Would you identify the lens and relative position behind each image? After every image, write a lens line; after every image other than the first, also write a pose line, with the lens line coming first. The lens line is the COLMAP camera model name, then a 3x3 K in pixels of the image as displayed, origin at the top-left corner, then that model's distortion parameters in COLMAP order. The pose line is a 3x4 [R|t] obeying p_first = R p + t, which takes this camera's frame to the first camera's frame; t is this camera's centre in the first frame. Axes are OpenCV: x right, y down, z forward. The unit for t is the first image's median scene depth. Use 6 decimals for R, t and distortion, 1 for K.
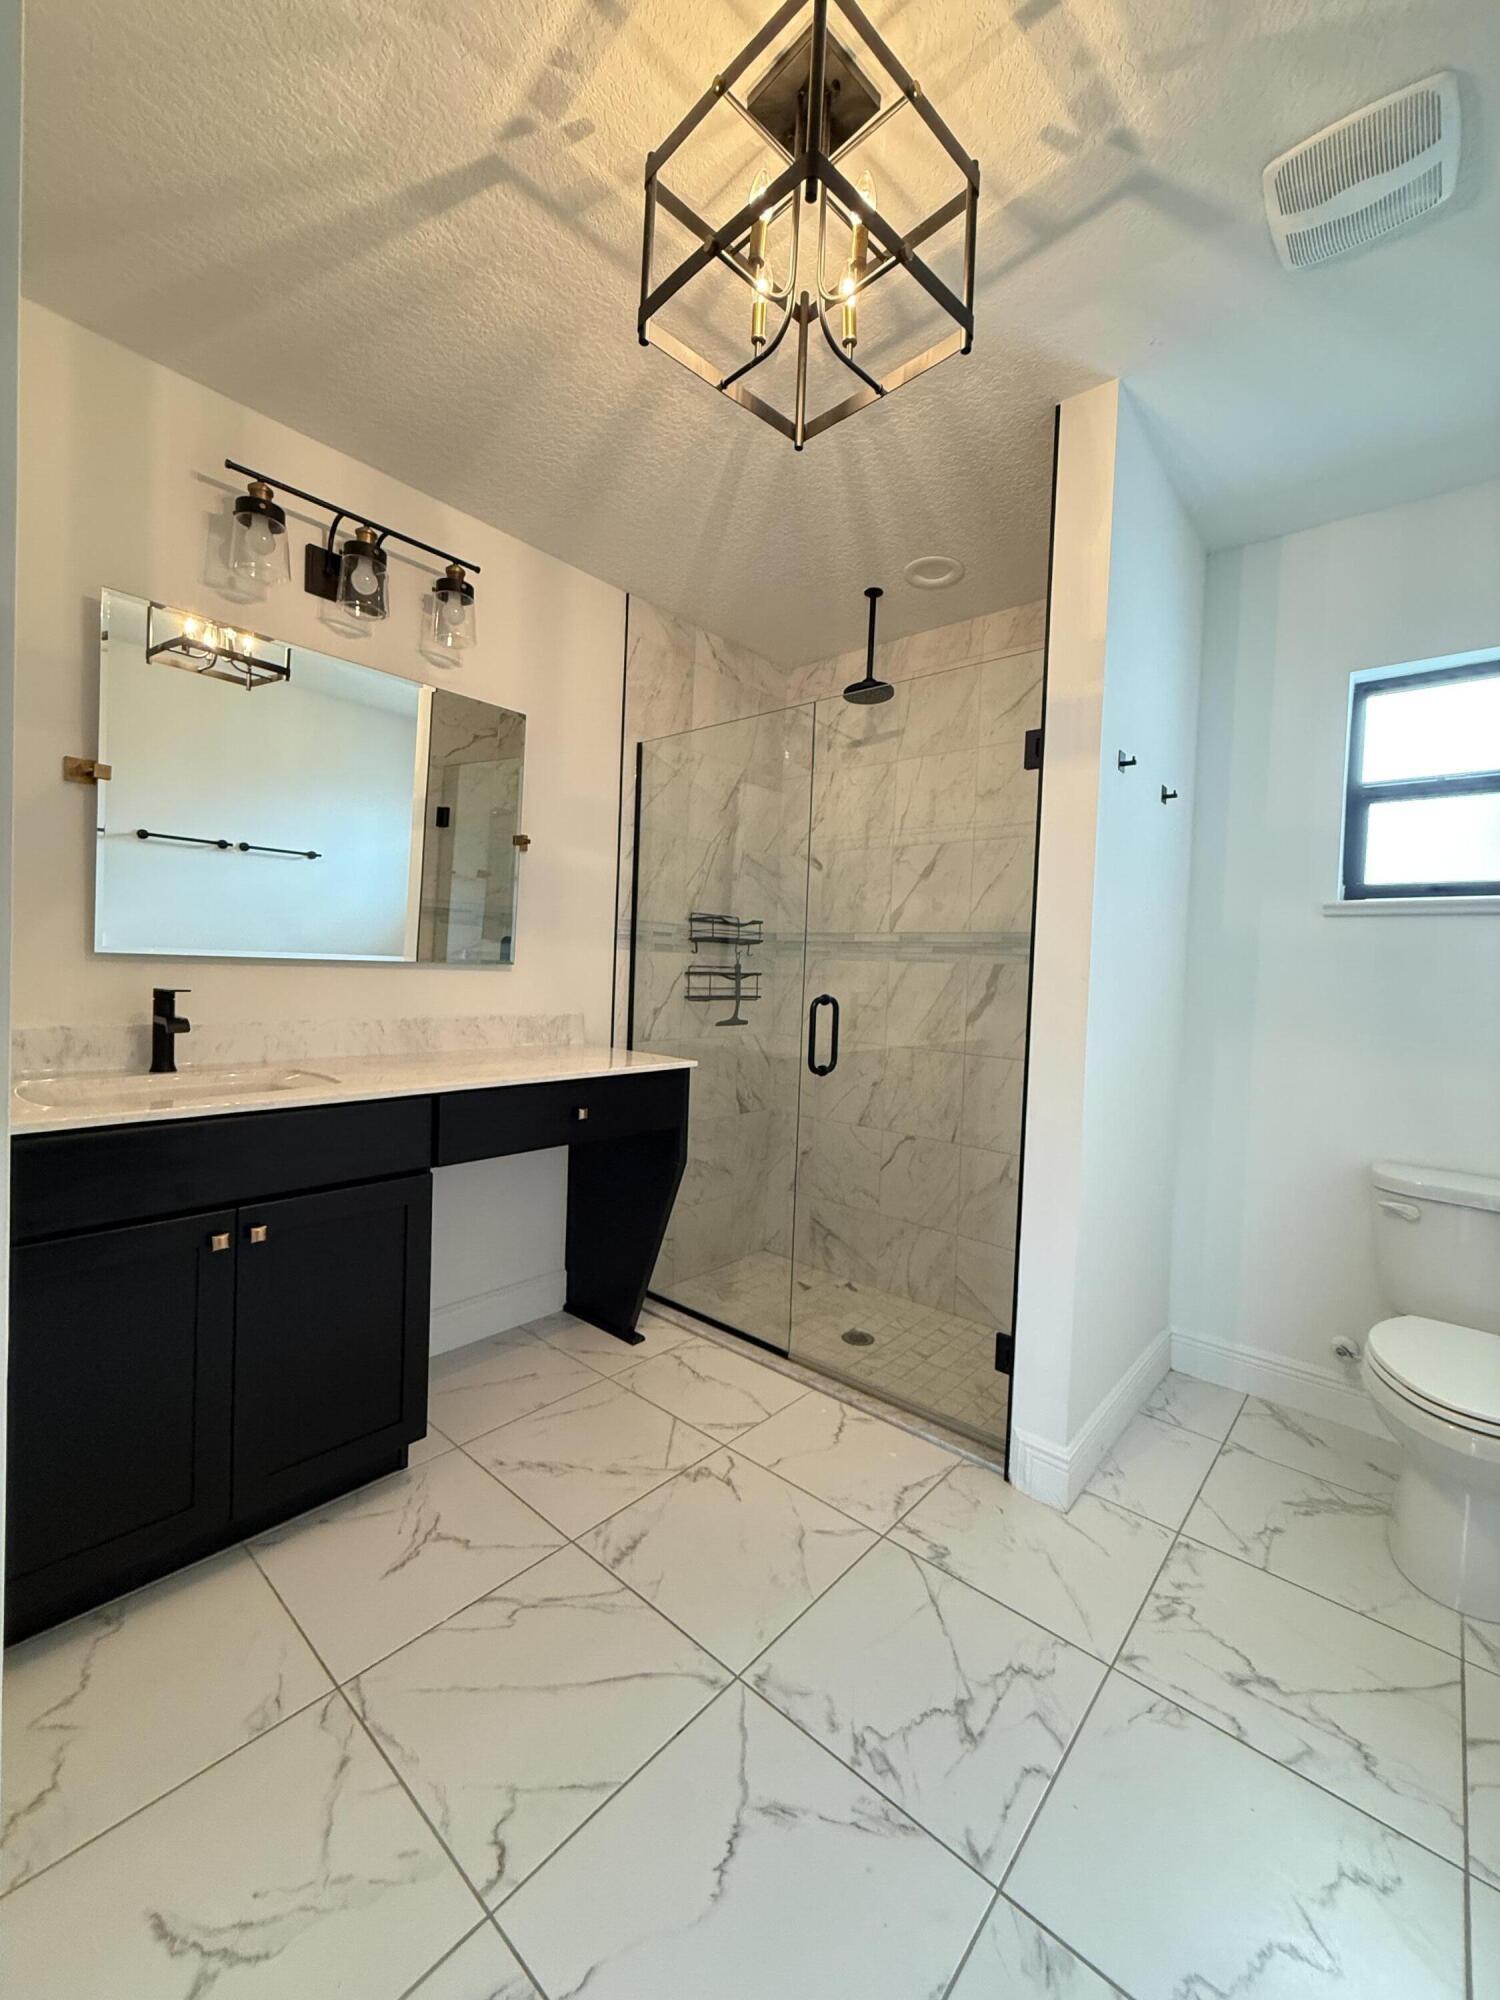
lens RADIAL K [[795.3, 0, 754.1], [0, 795.3, 992.5], [0, 0, 1]] dist [-0.002807, 0.000379]
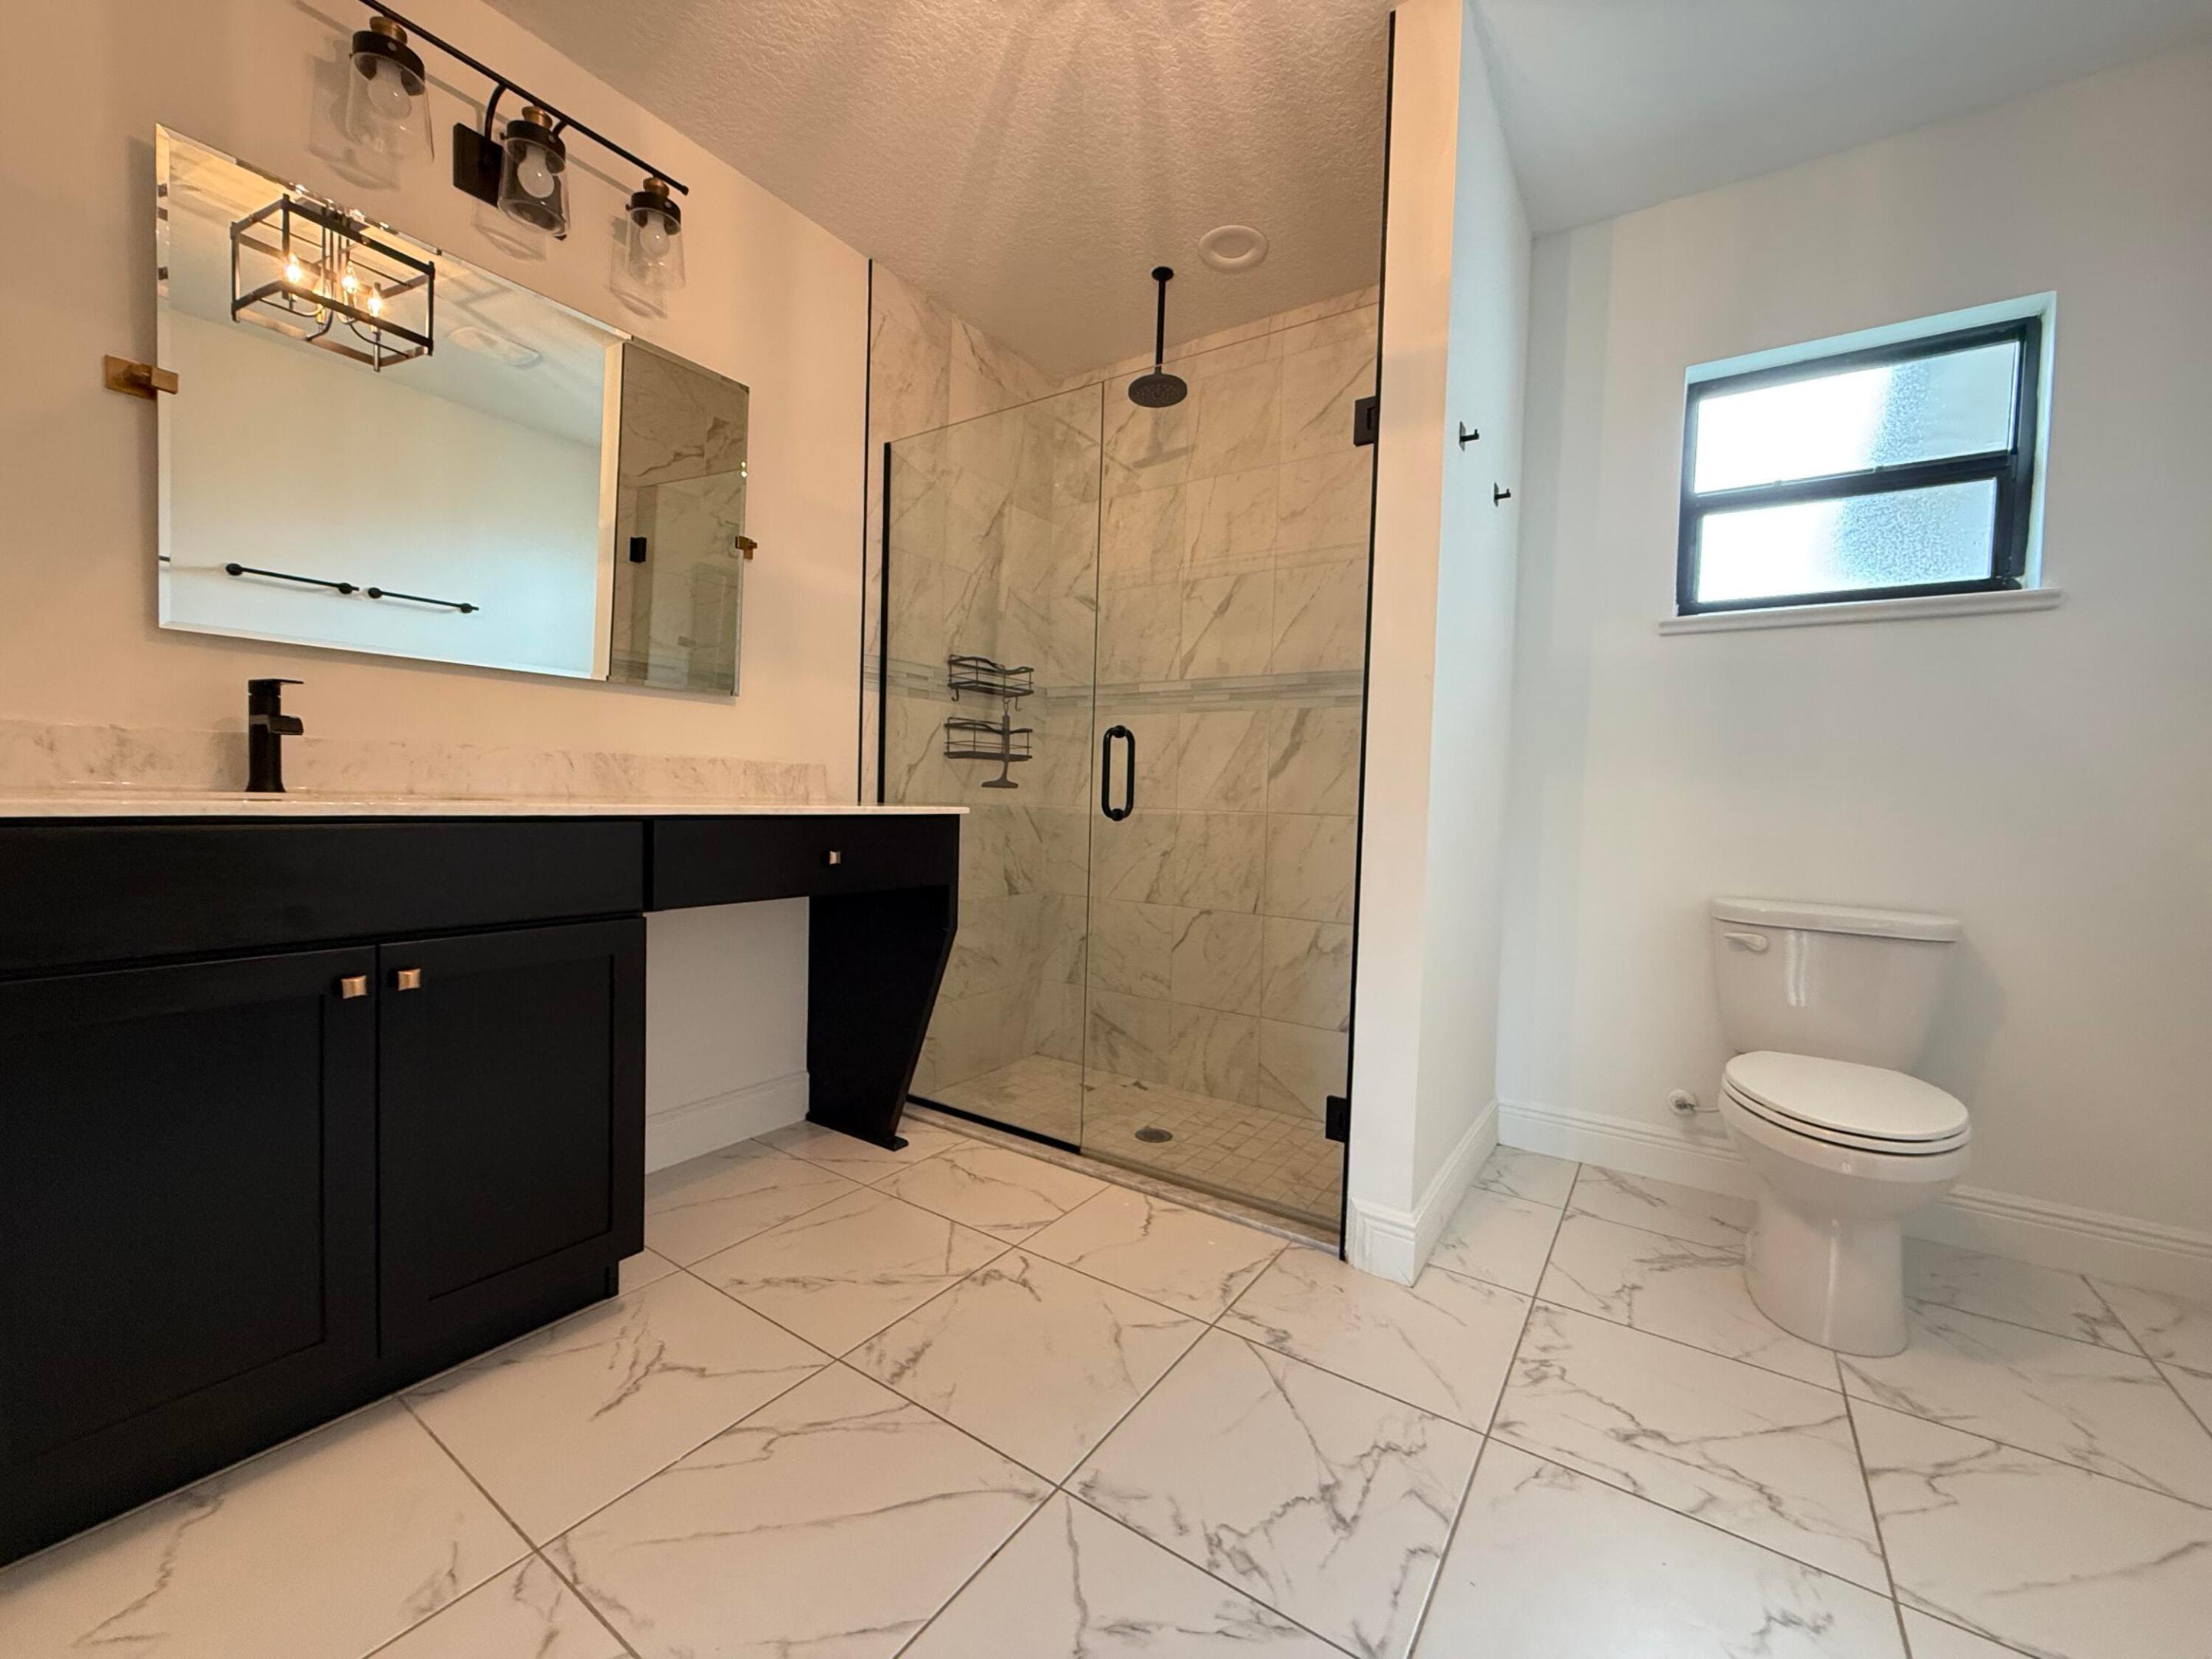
lens RADIAL K [[879.6, 0, 1100.2], [0, 879.6, 828.8], [0, 0, 1]] dist [-0.002807, 0.000379]
pose [[0.993120, -0.013864, 0.116273, -0.056103], [0.012286, 0.999823, 0.014280, 0.130557], [-0.116451, -0.012754, 0.993115, 0.081121]]
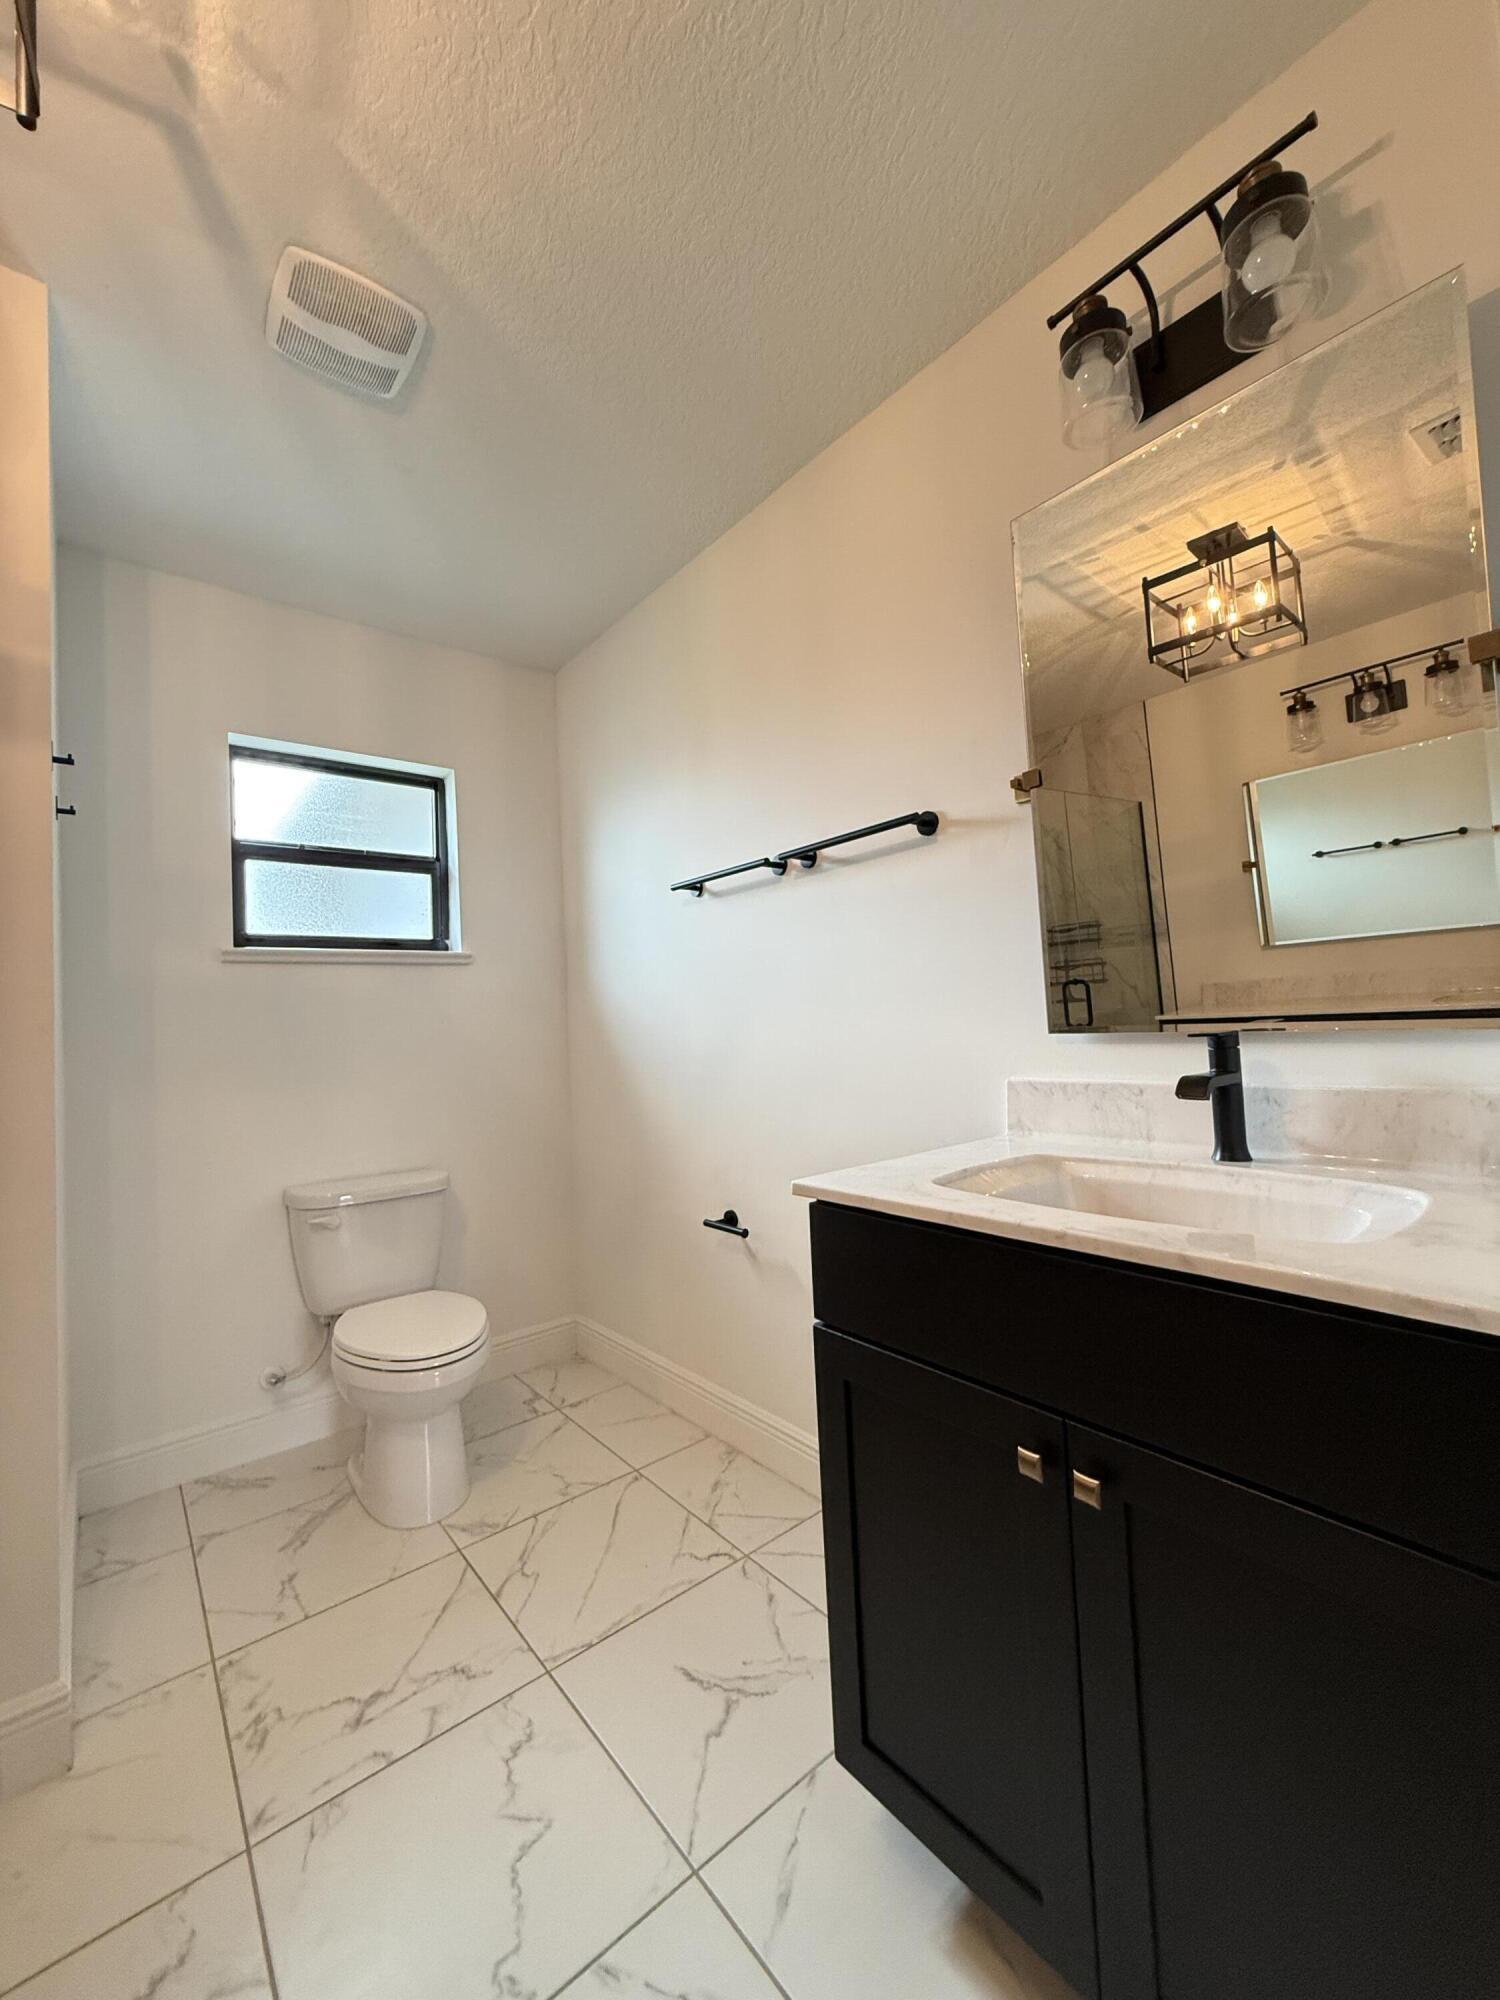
lens RADIAL K [[795.3, 0, 751.8], [0, 795.3, 994.6], [0, 0, 1]] dist [-0.002807, 0.000379]
pose [[0.163708, -0.008034, 0.986476, -0.213630], [0.079859, 0.996793, -0.005134, 0.004757], [-0.983271, 0.079619, 0.163824, 0.213385]]
